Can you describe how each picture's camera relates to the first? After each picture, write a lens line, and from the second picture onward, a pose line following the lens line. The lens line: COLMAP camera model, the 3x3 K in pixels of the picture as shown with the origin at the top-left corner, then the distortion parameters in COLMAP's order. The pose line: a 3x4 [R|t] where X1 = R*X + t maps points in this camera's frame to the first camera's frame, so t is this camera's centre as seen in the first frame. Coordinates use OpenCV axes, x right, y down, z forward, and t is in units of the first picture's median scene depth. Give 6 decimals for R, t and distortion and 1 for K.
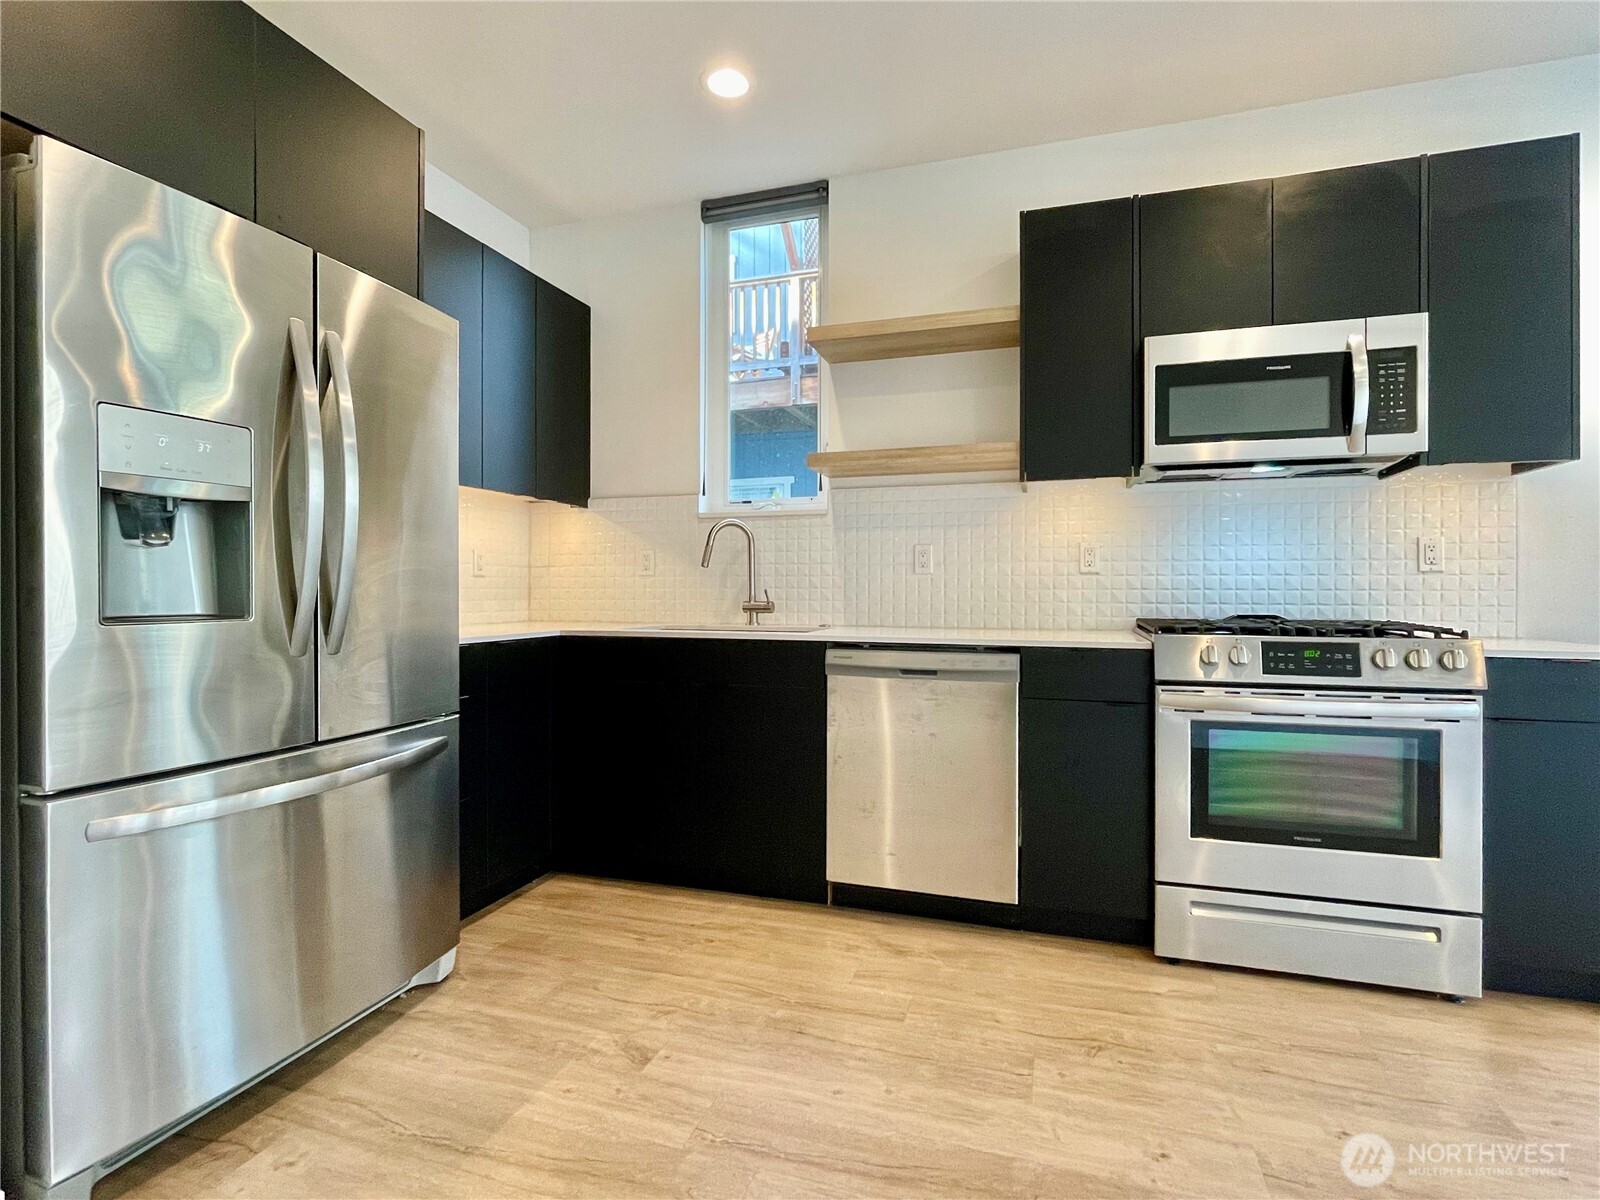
lens RADIAL K [[785.9, 0, 805.1], [0, 785.9, 592.6], [0, 0, 1]] dist [-0.002144, 0.000166]
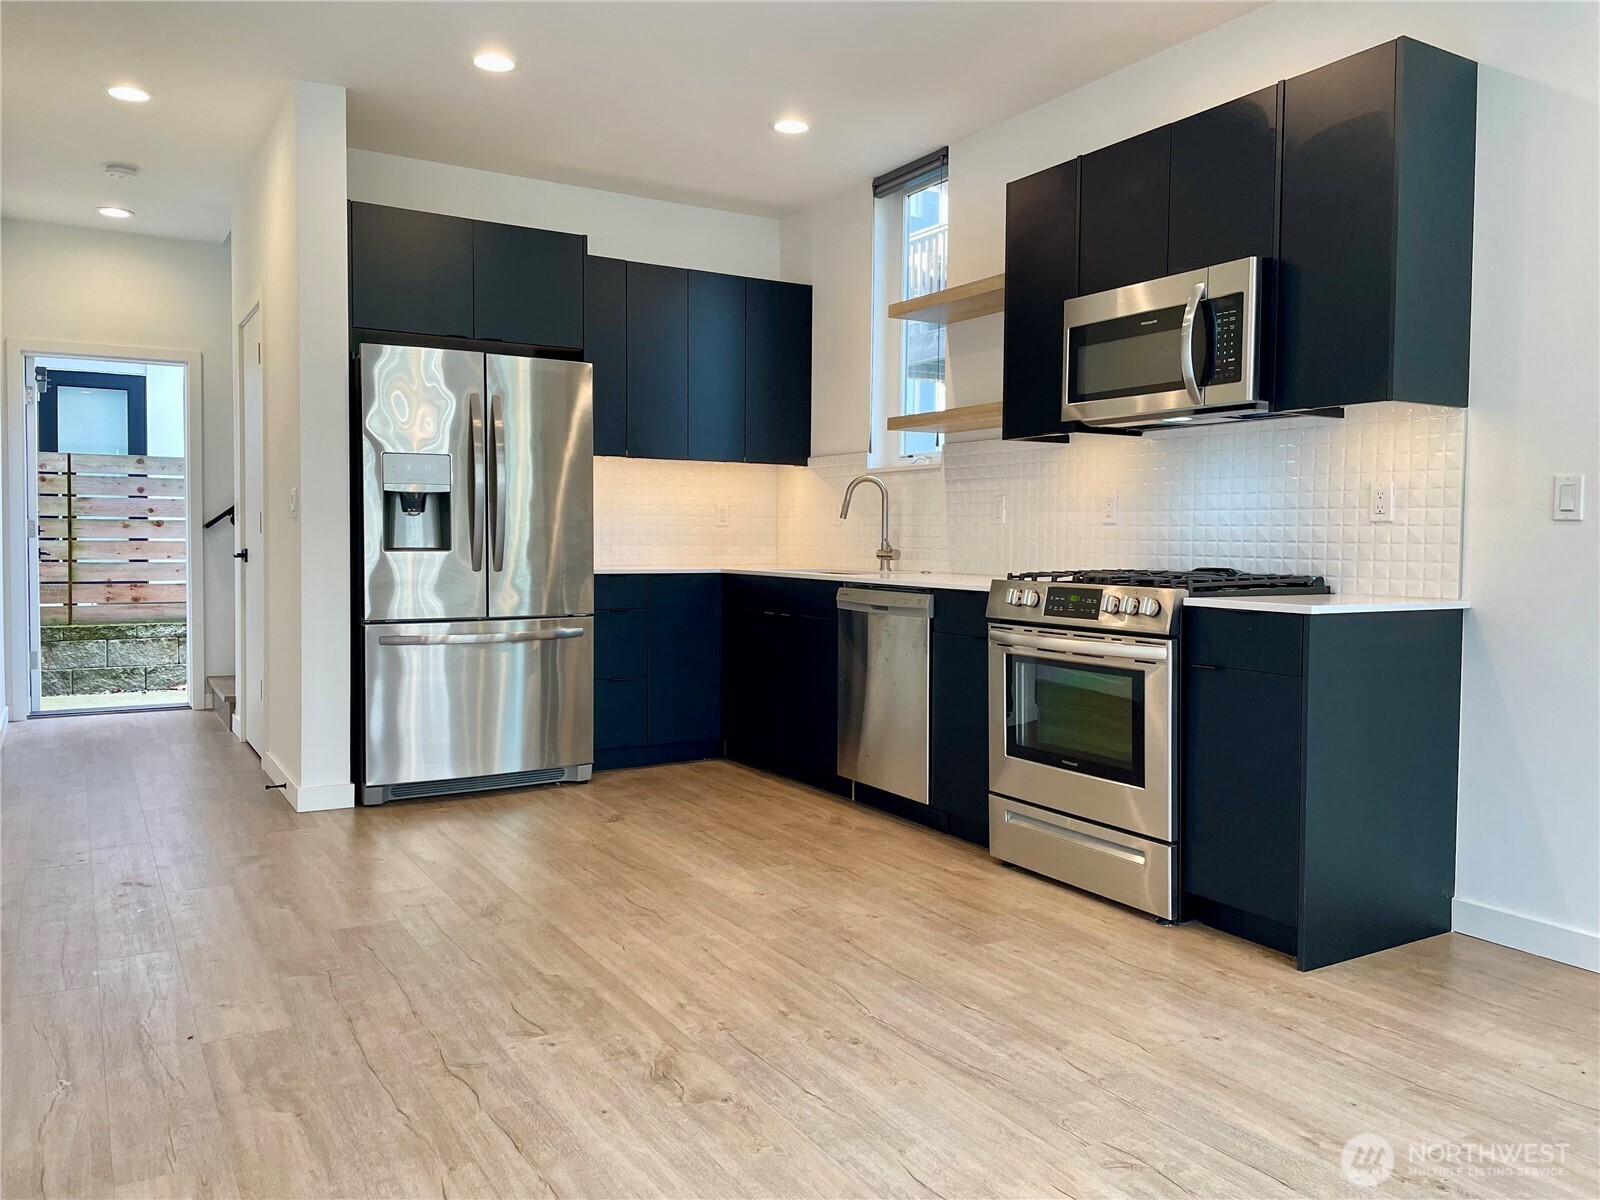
lens RADIAL K [[1185.7, 0, 806.6], [0, 1185.7, 587.4], [0, 0, 1]] dist [0.048618, -0.001979]
pose [[0.758594, 0.033153, -0.650719, 1.360244], [-0.008005, 0.999103, 0.041571, -0.004844], [0.651514, -0.026326, 0.758179, -0.496086]]
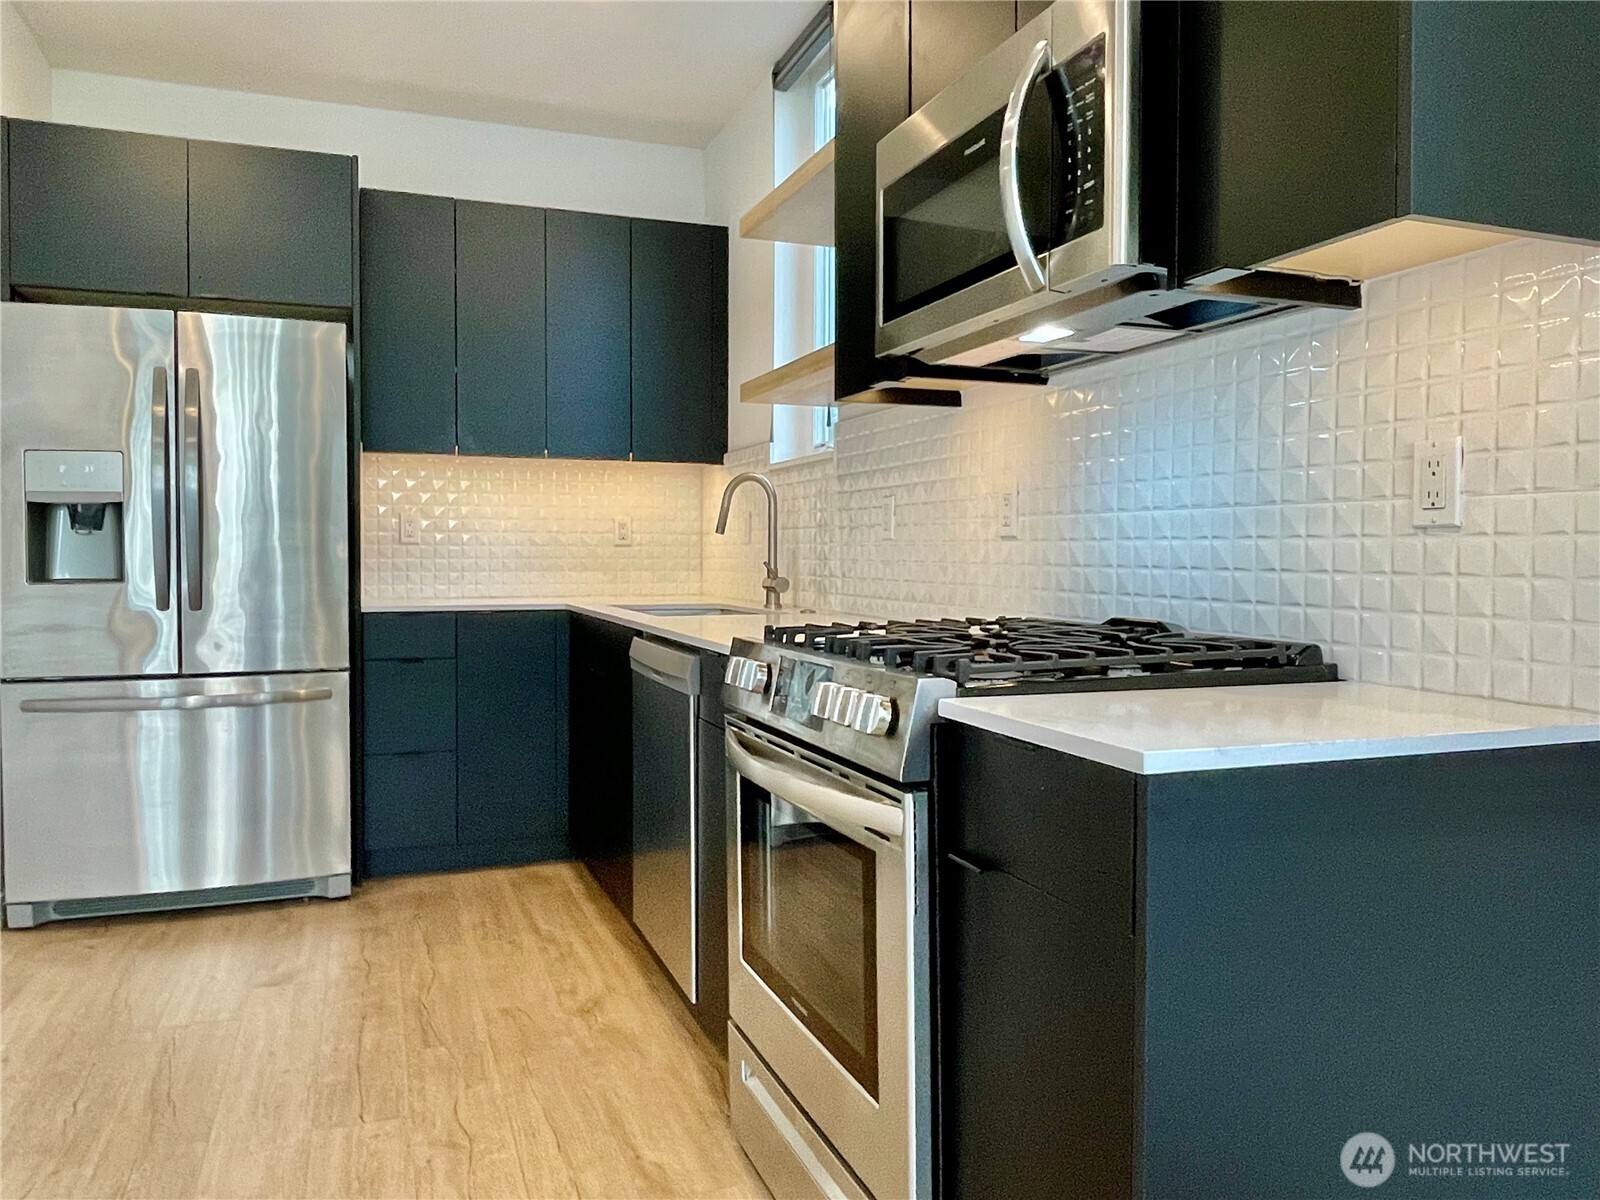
lens RADIAL K [[1145.9, 0, 795.8], [0, 1145.9, 586.3], [0, 0, 1]] dist [-0.001281, 0.000561]
pose [[0.626187, 0.021916, -0.779365, 1.200220], [-0.003246, 0.999669, 0.025503, -0.012417], [0.779666, -0.013440, 0.626051, 0.447691]]
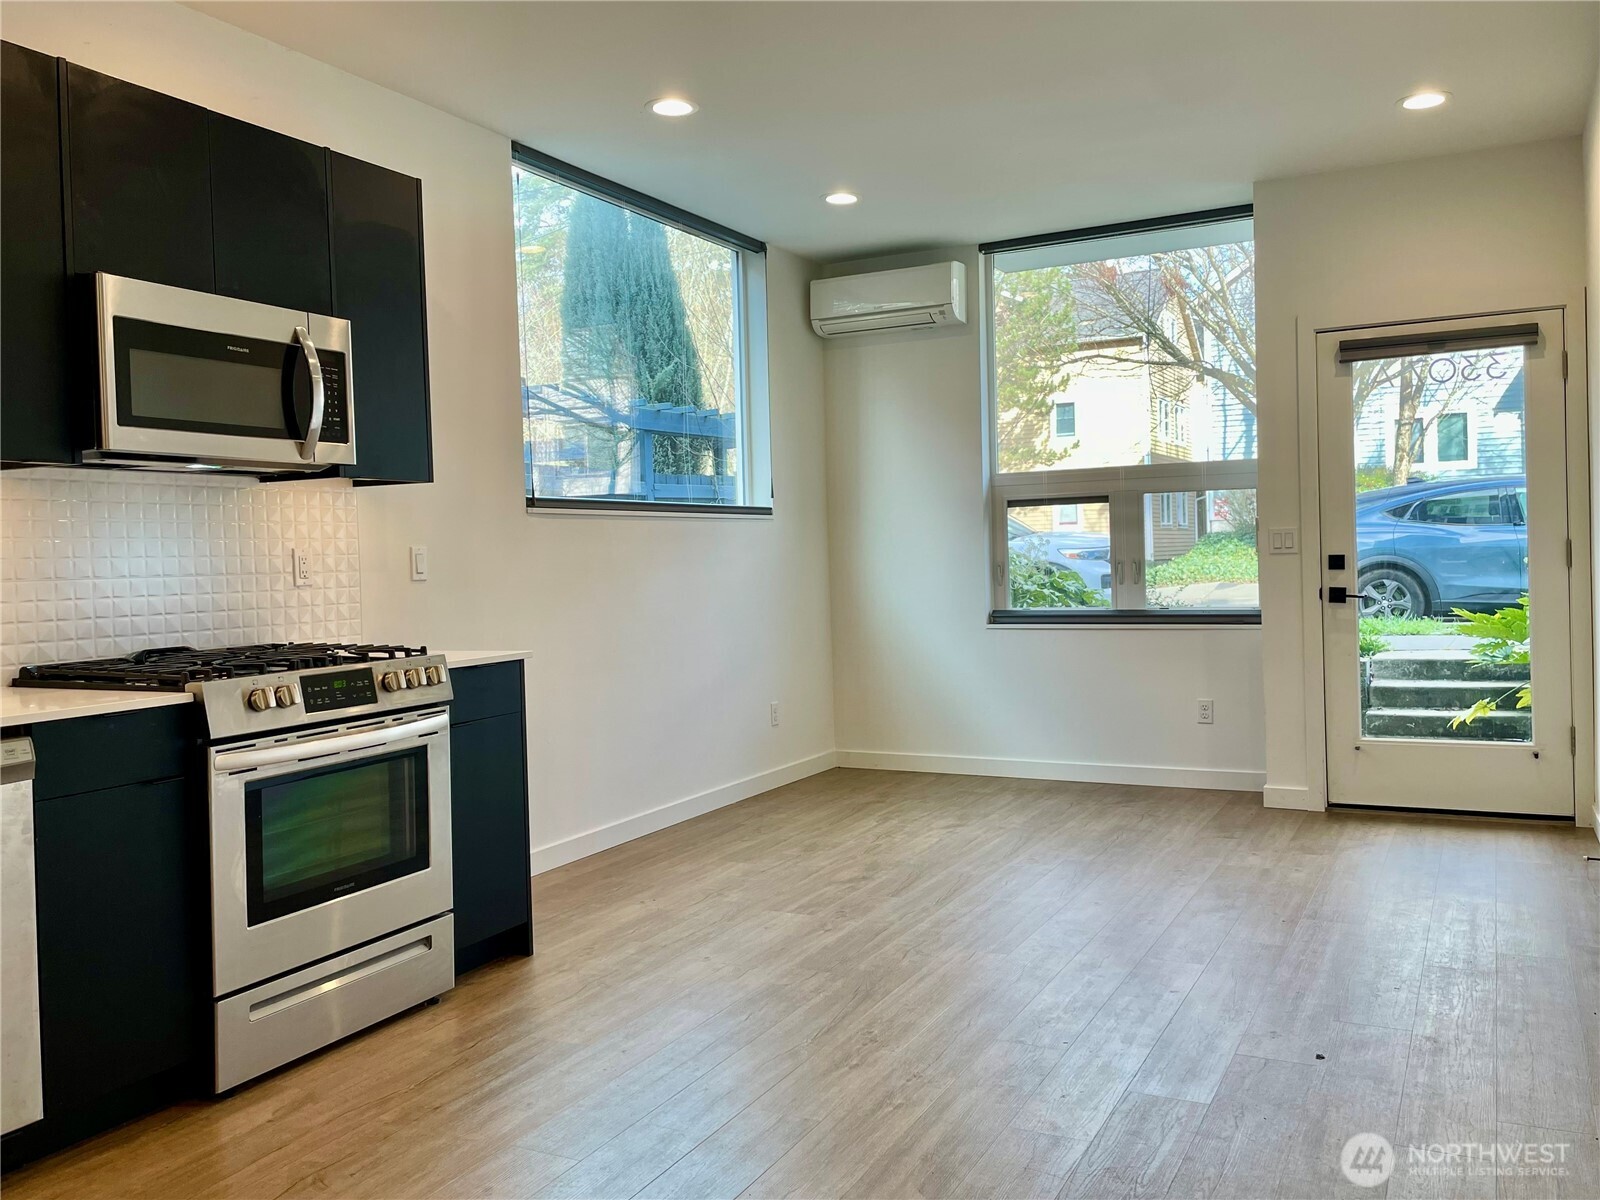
lens RADIAL K [[1337.8, 0, 803.1], [0, 1337.8, 571.7], [0, 0, 1]] dist [0.011985, 0.000717]
pose [[0.154835, -0.021198, 0.987713, -0.761189], [0.031143, 0.999378, 0.016567, -0.058714], [-0.987449, 0.028195, 0.155399, 0.203998]]
